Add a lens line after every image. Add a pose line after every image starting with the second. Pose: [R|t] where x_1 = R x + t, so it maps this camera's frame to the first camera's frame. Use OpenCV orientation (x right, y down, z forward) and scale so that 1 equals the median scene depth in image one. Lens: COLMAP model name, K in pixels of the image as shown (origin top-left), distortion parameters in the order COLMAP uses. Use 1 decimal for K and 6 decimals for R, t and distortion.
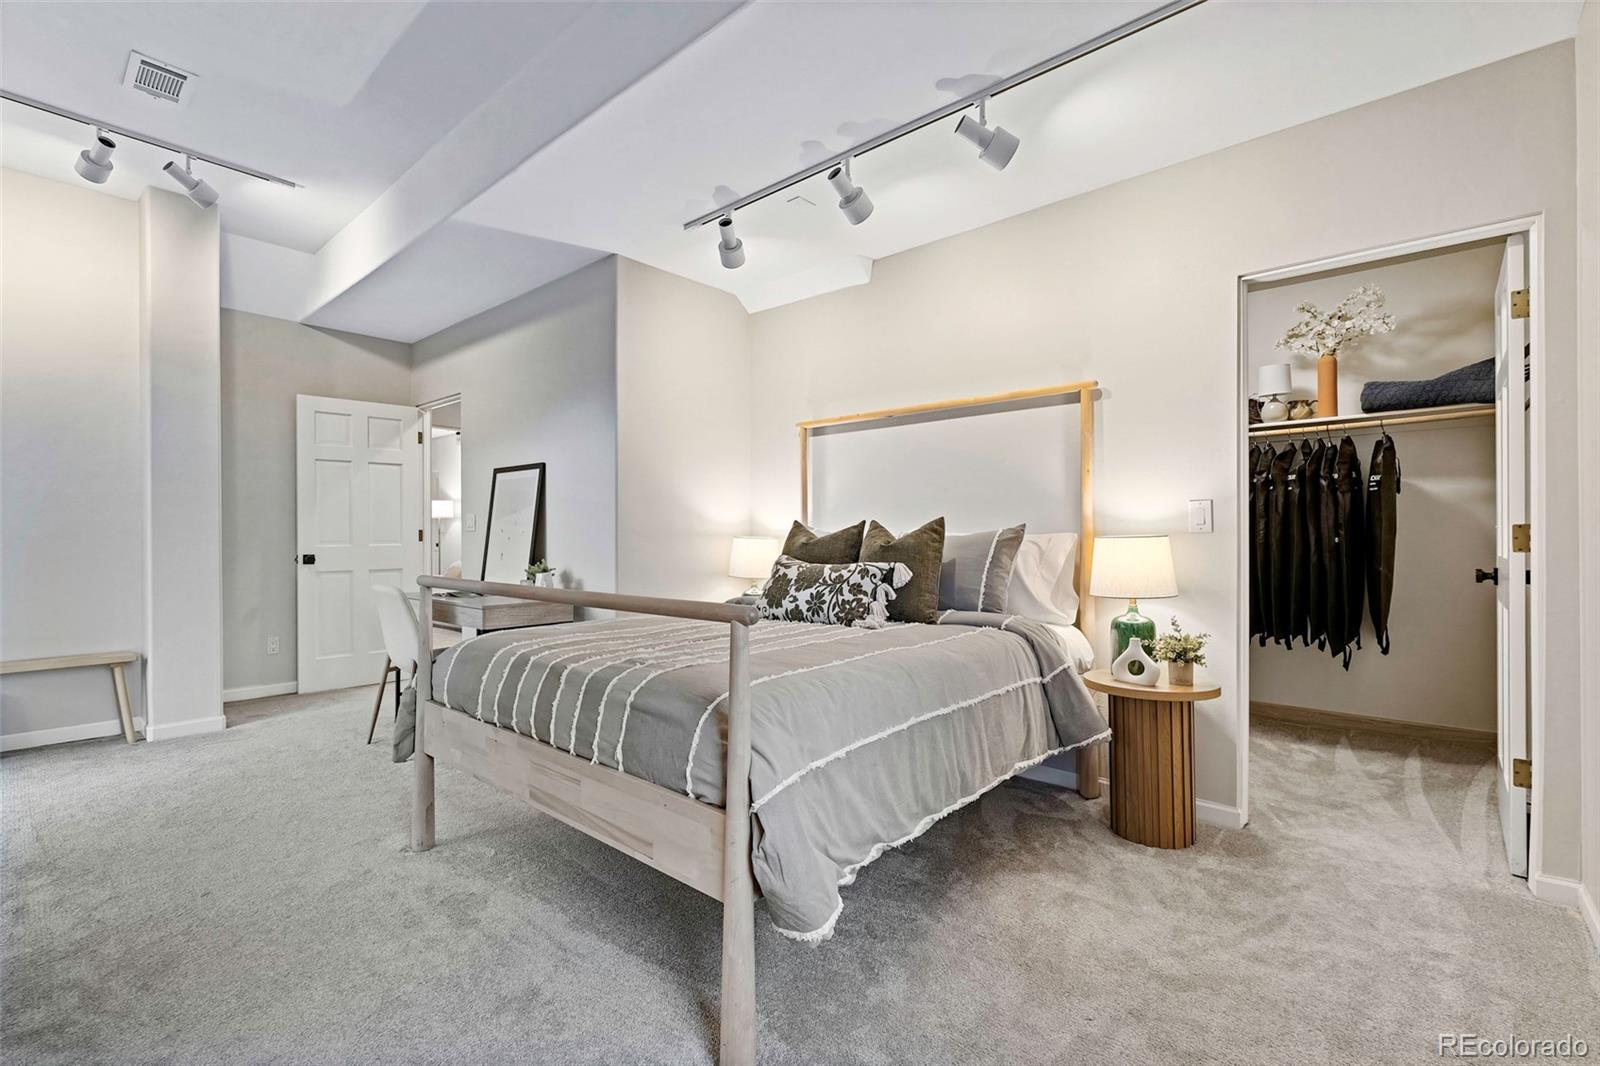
lens RADIAL K [[713.5, 0, 806.1], [0, 713.5, 533.3], [0, 0, 1]] dist [0.001646, -0.002544]
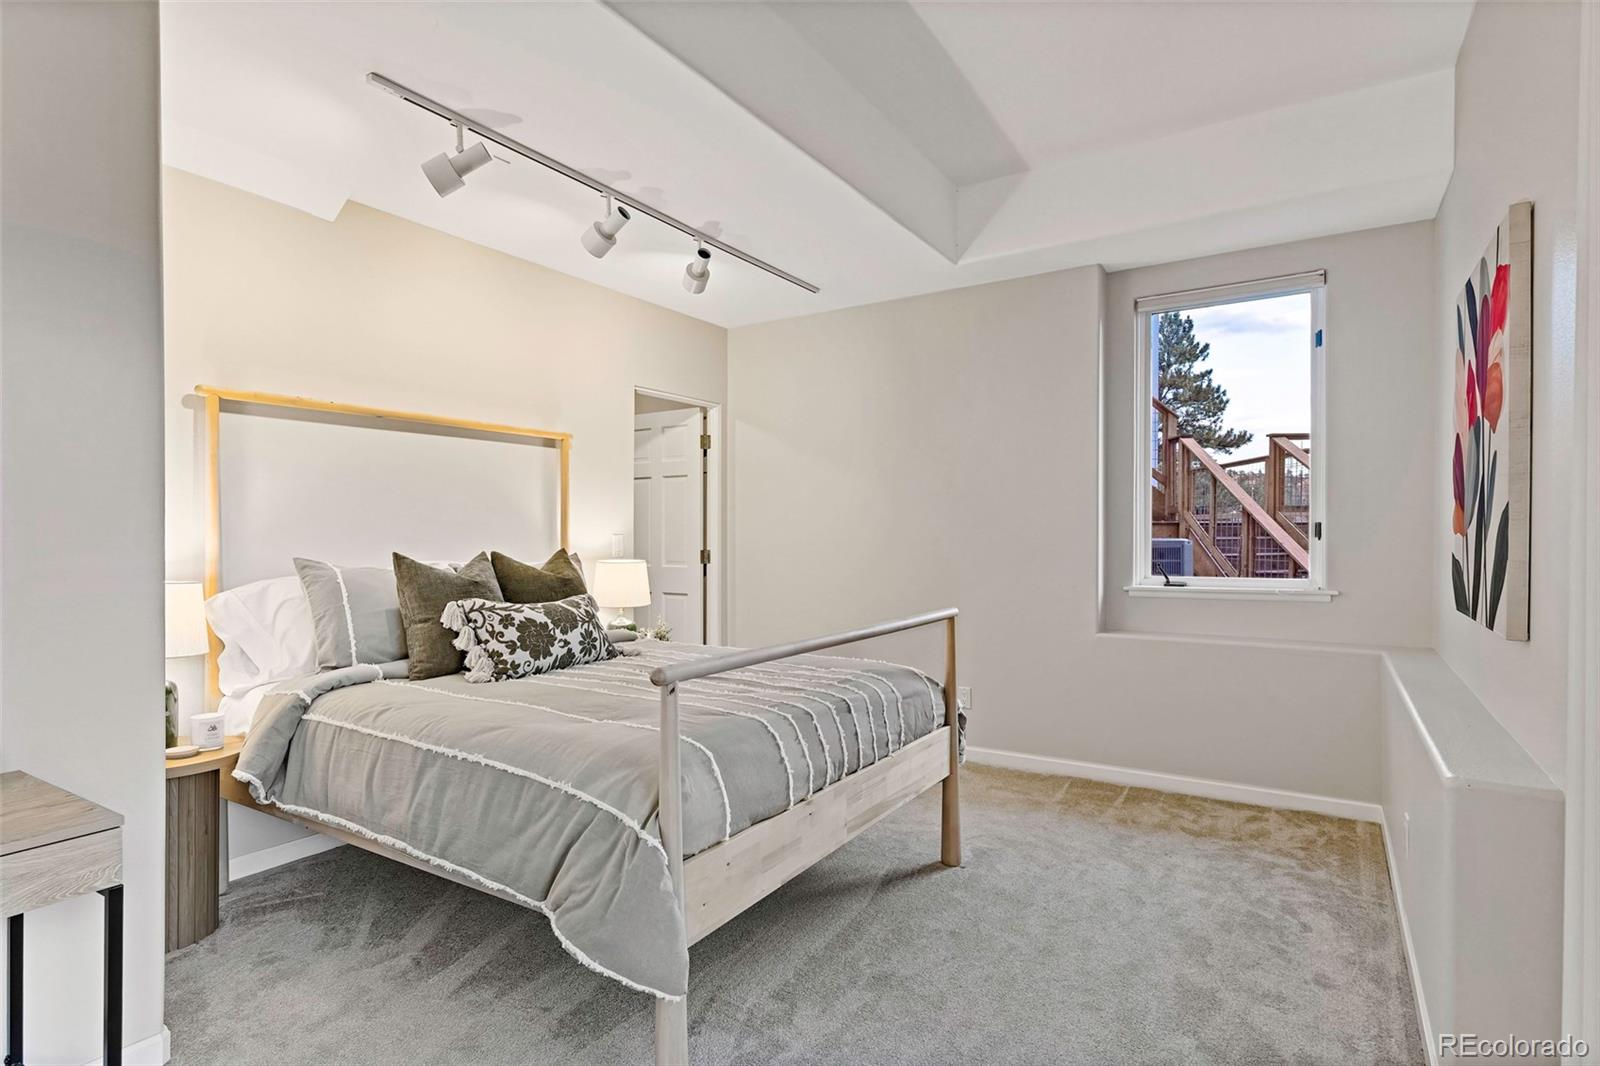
lens RADIAL K [[811.2, 0, 794.4], [0, 811.2, 538.8], [0, 0, 1]] dist [0.001818, 0.000697]
pose [[-0.149884, 0.000392, 0.988704, -1.055396], [0.001069, 0.999999, -0.000234, -0.036724], [-0.988703, 0.001022, -0.149884, 0.867541]]
